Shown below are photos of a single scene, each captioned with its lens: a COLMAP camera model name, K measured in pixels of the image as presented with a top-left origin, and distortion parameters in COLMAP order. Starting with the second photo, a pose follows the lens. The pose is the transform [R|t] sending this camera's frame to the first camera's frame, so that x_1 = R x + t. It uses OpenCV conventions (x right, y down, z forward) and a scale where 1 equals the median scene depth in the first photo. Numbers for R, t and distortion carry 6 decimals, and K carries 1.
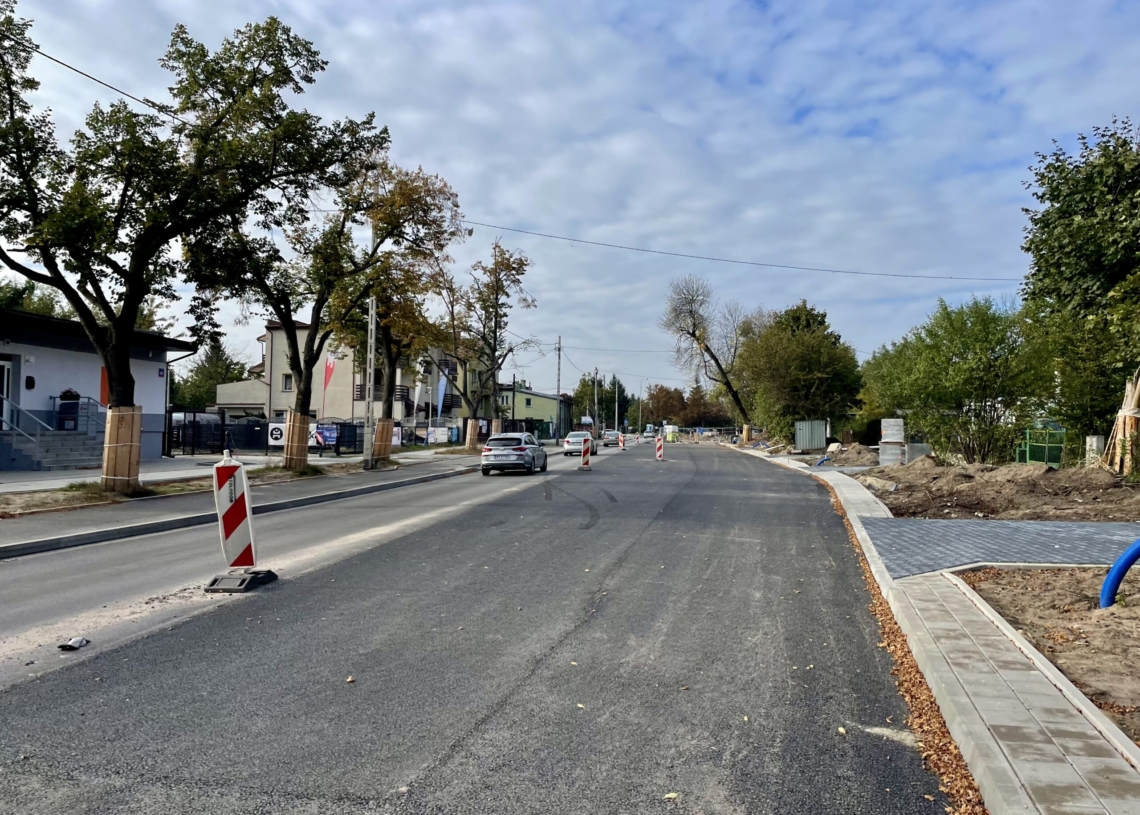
lens RADIAL K [[867.0, 0, 570.1], [0, 867.0, 490.9], [0, 0, 1]] dist [0.043134, -0.051426]
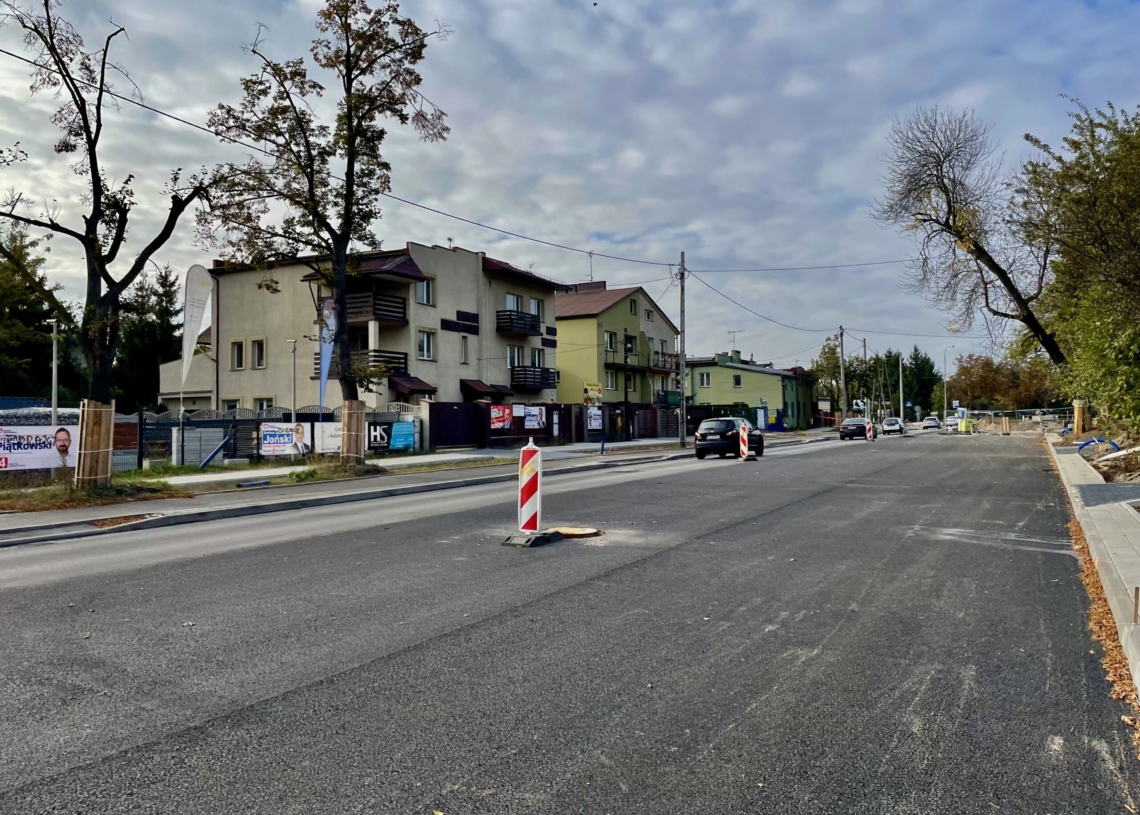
lens RADIAL K [[867.0, 0, 570.1], [0, 867.0, 490.9], [0, 0, 1]] dist [0.043134, -0.051426]
pose [[0.933773, 0.006322, -0.357810, 0.078349], [-0.002932, 0.999946, 0.010015, -0.019705], [0.357854, -0.008302, 0.933741, 0.291970]]
